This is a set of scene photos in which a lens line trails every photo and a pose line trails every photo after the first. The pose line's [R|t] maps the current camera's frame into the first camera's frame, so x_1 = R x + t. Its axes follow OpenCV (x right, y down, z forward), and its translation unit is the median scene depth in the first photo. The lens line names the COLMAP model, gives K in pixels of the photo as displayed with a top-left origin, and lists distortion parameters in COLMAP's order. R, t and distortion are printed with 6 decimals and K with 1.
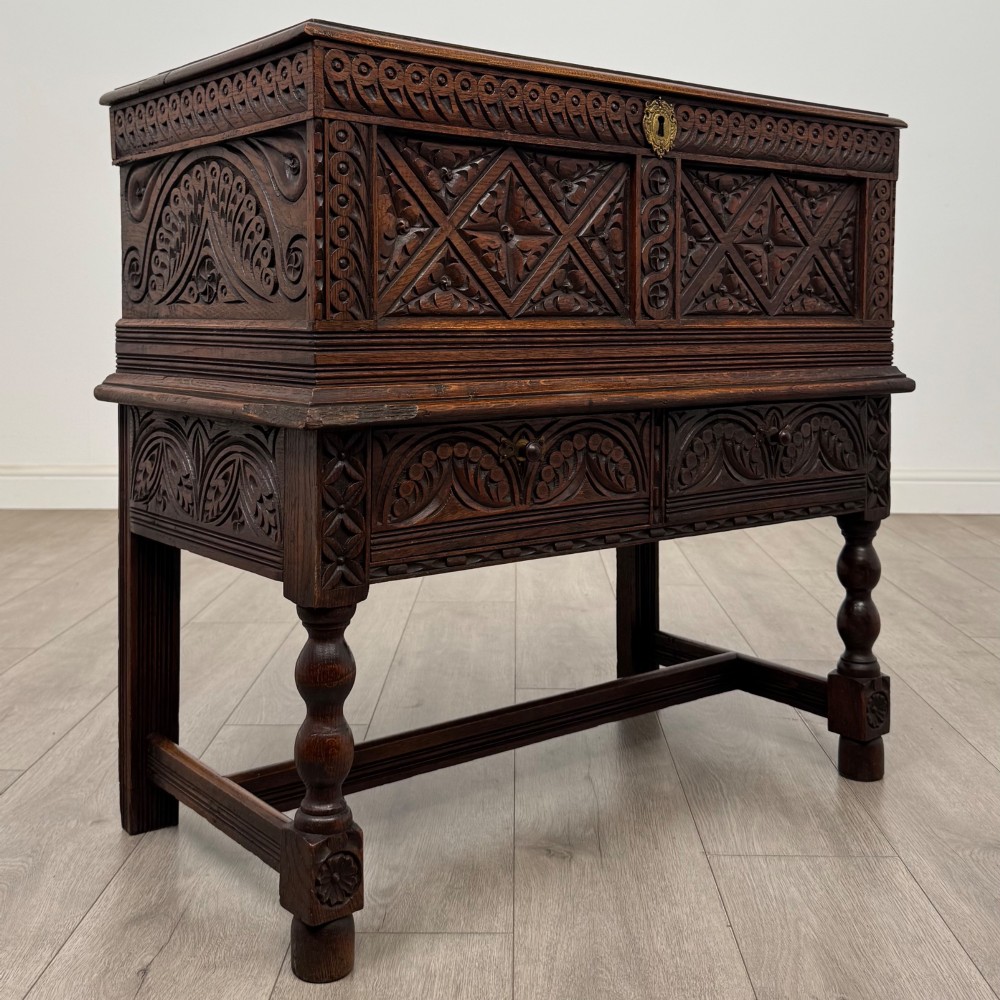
lens RADIAL K [[1230.6, 0, 495.8], [0, 1230.6, 363.1], [0, 0, 1]] dist [0.144338, -0.007181]
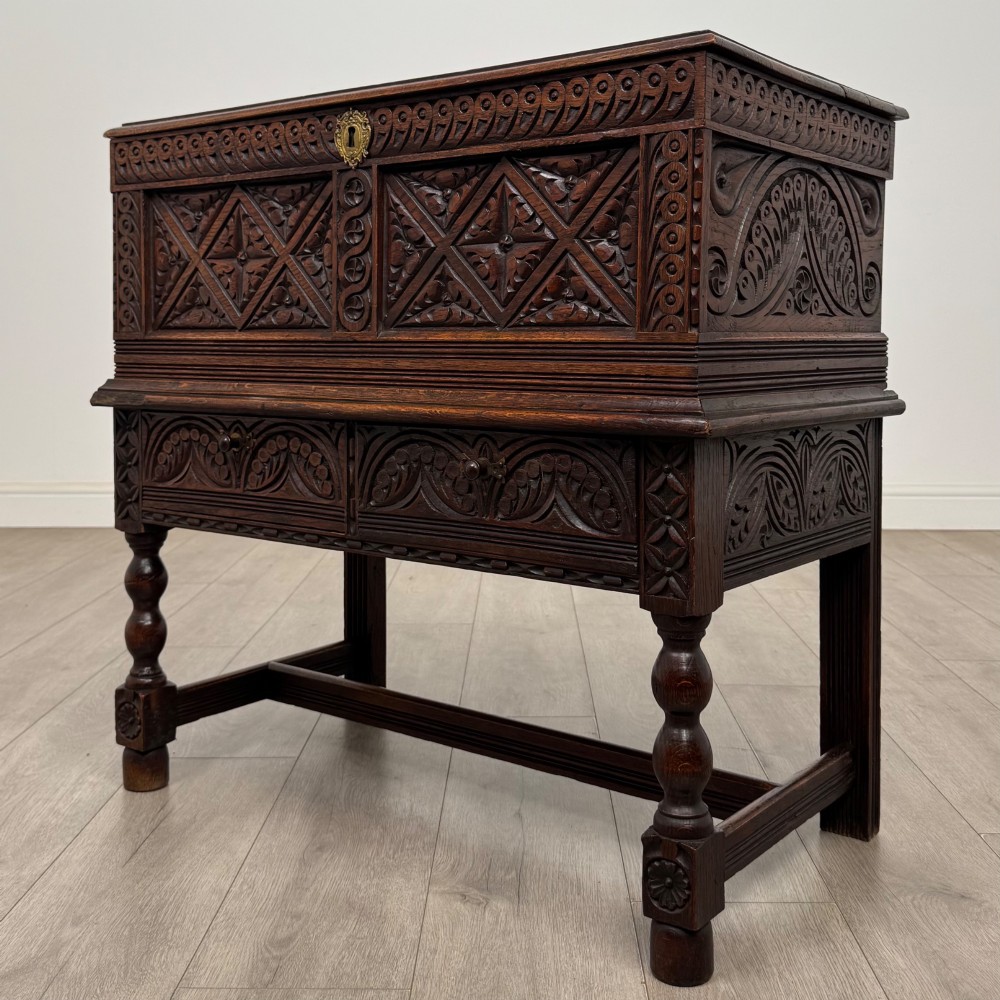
lens RADIAL K [[1256.6, 0, 499.9], [0, 1256.6, 395.1], [0, 0, 1]] dist [0.121751, 0.000526]
pose [[0.255971, 0.048798, -0.965452, 1.188375], [-0.030882, 0.998628, 0.042287, -0.031763], [0.966191, 0.018991, 0.257126, 0.883396]]
